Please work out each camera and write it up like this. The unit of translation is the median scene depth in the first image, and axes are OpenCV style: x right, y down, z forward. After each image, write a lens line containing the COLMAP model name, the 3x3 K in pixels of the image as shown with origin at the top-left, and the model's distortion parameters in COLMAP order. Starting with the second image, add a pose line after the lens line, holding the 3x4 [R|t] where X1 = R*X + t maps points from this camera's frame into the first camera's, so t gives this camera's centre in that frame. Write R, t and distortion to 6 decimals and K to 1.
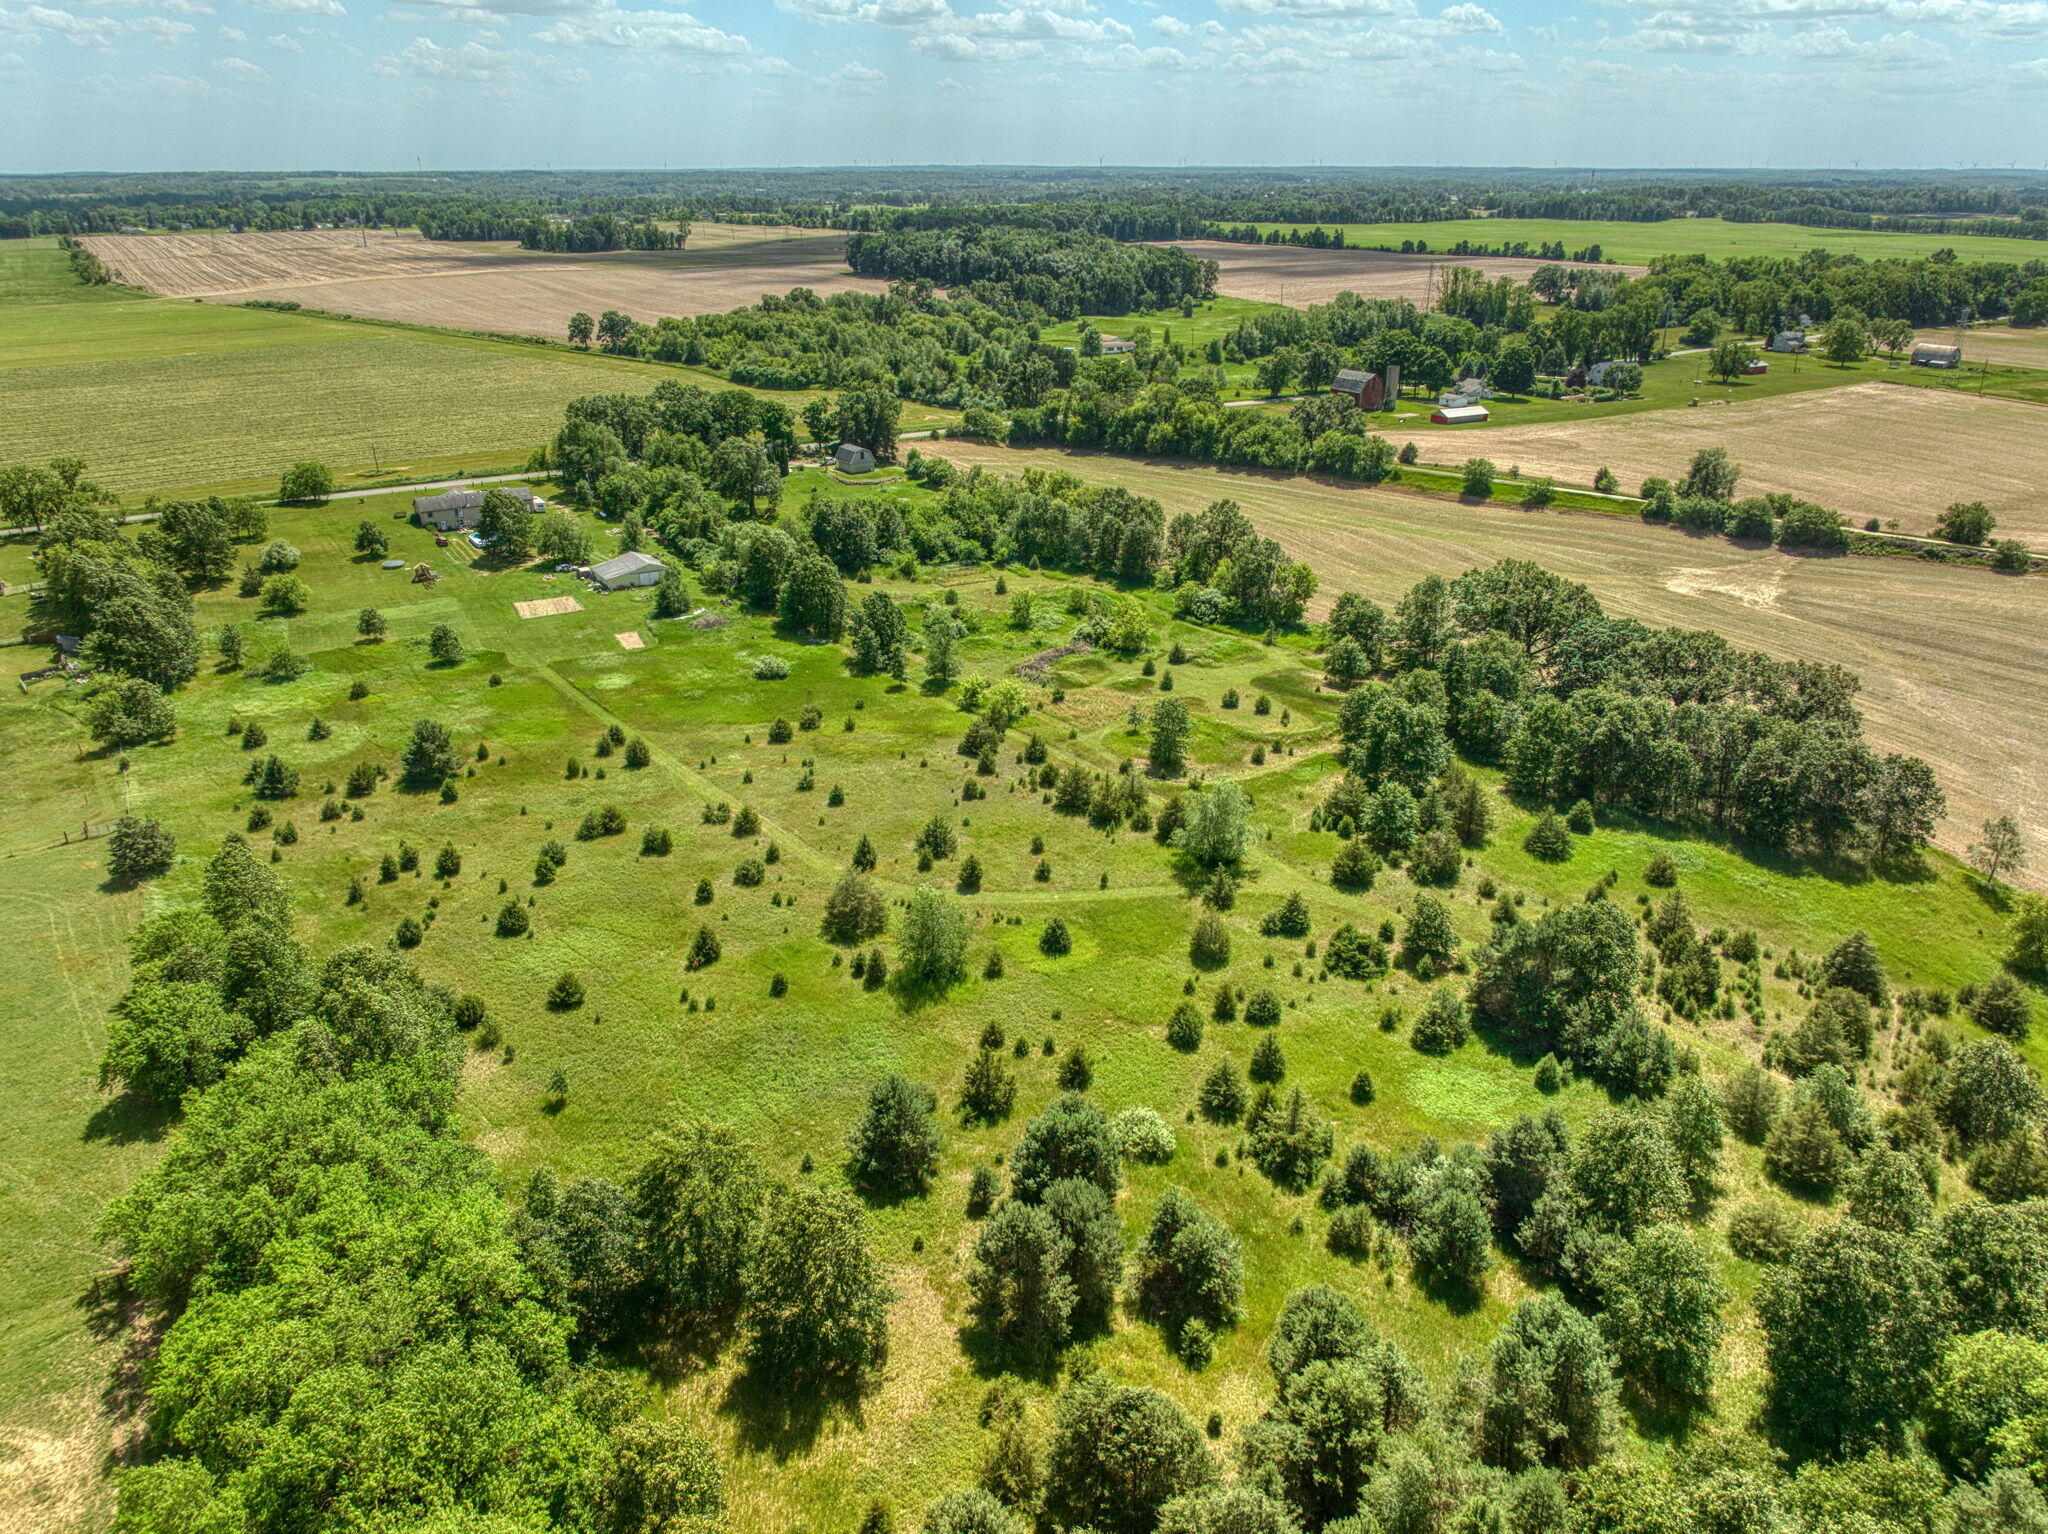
lens RADIAL K [[1465.8, 0, 1013.2], [0, 1465.8, 775.5], [0, 0, 1]] dist [0.001656, -0.010547]
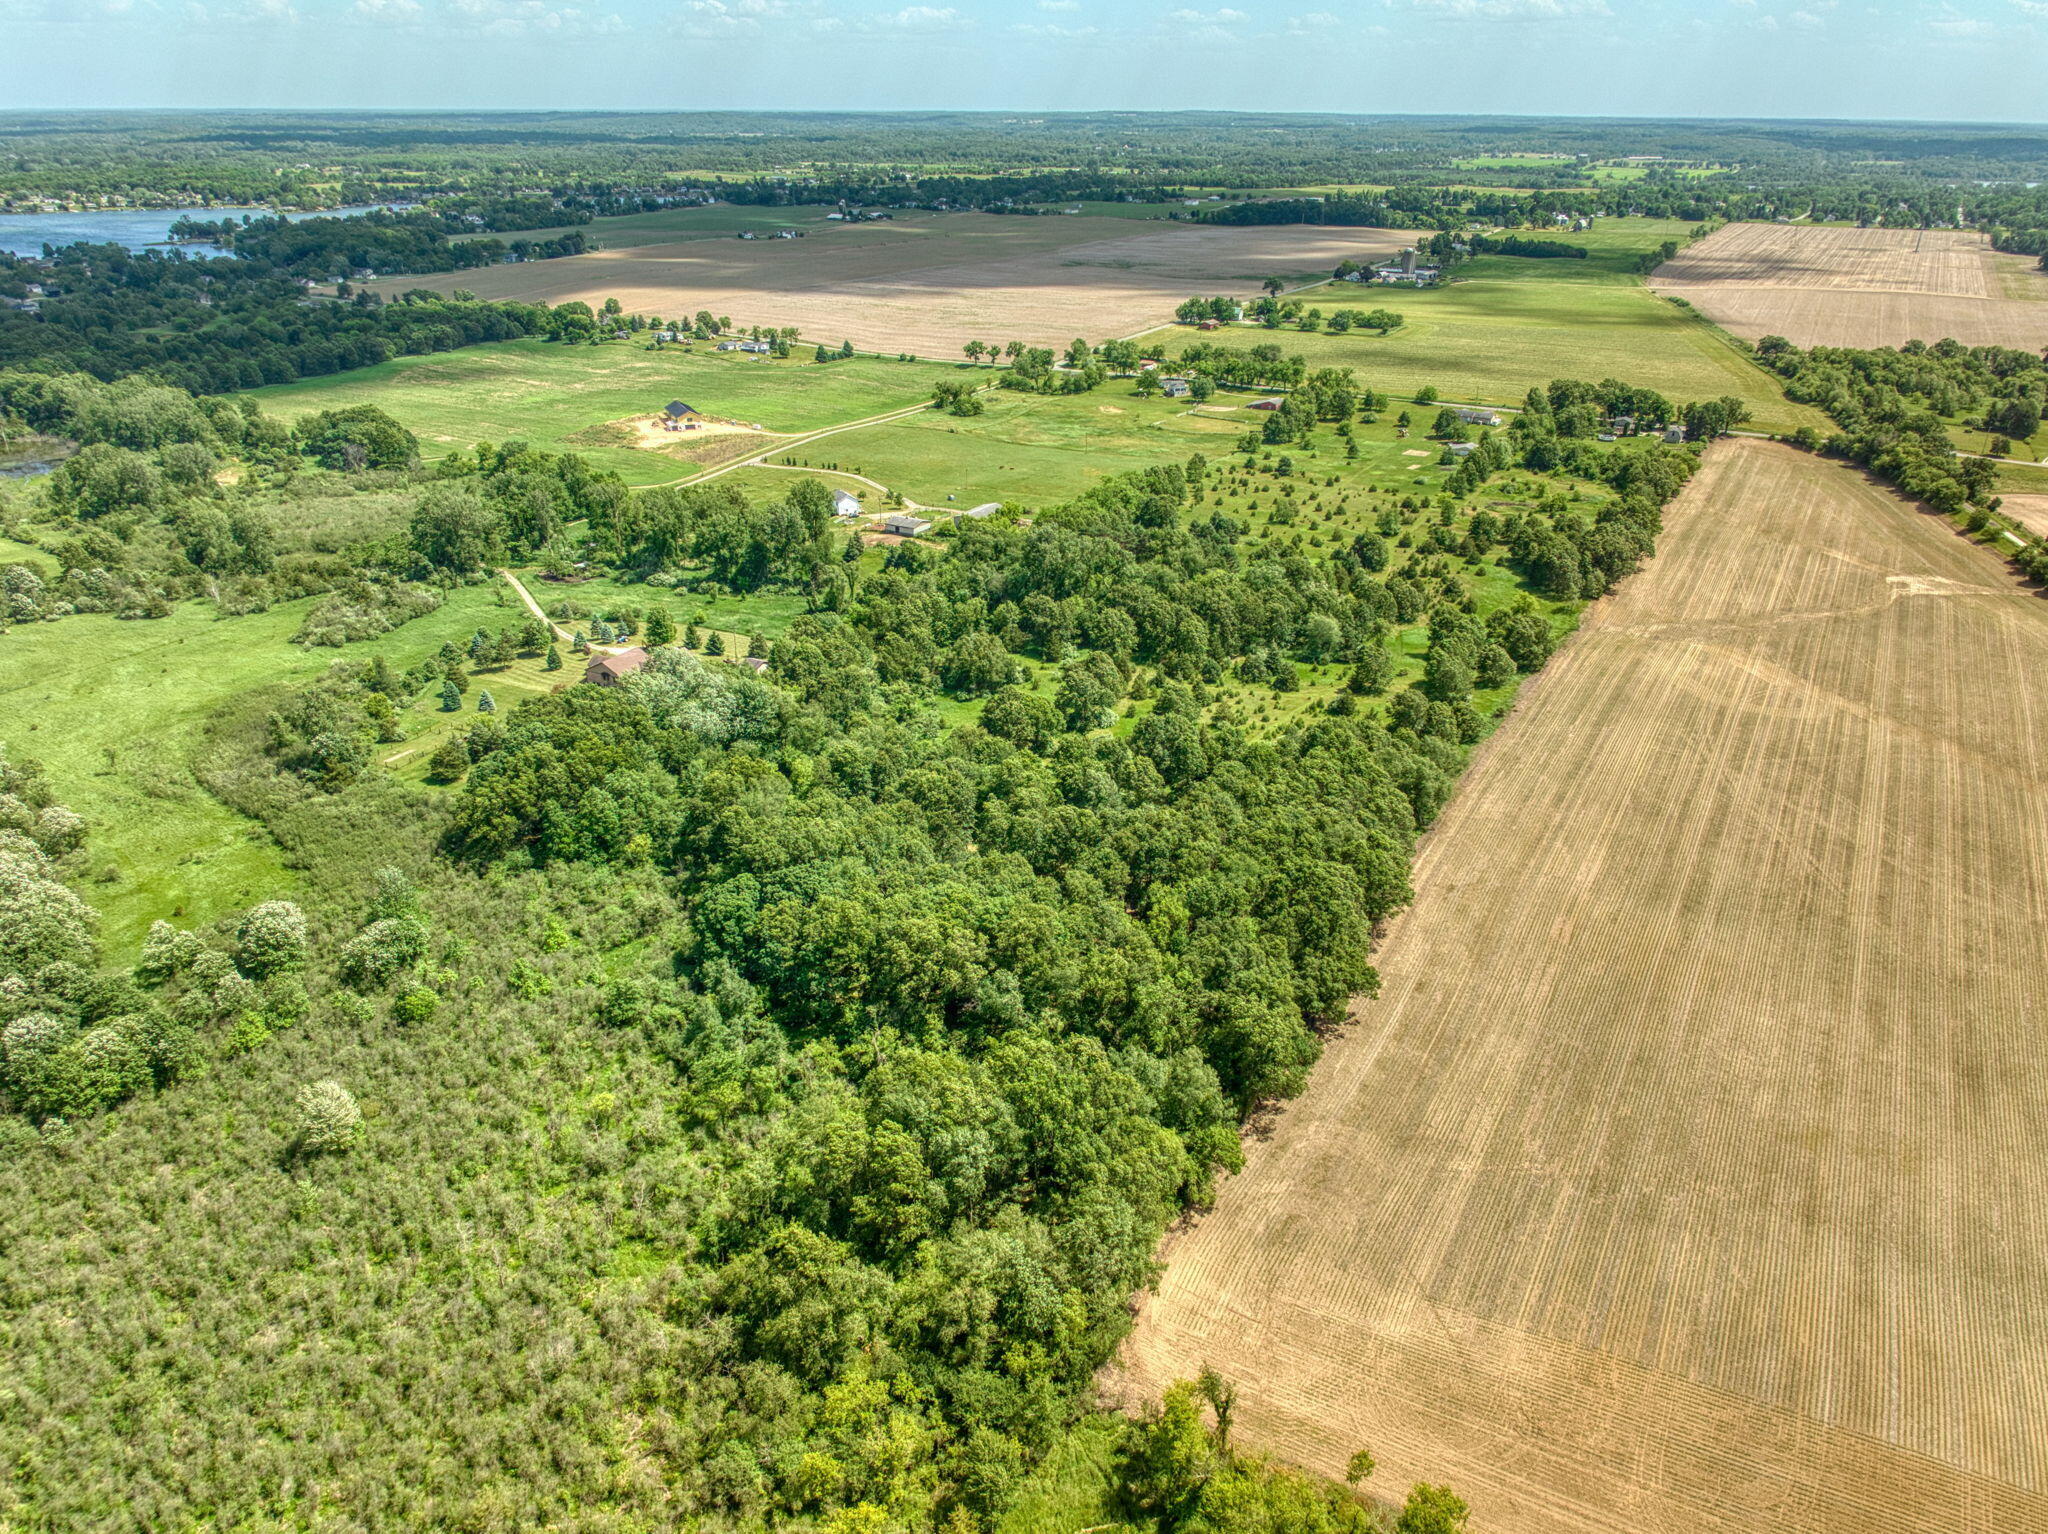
lens RADIAL K [[1478.7, 0, 1024.0], [0, 1478.7, 767.0], [0, 0, 1]] dist [-0.001893, -0.008317]
pose [[0.462181, 0.367199, -0.807189, 1.463501], [-0.345935, 0.912782, 0.217158, 0.053886], [0.816528, 0.178869, 0.548897, -0.763625]]
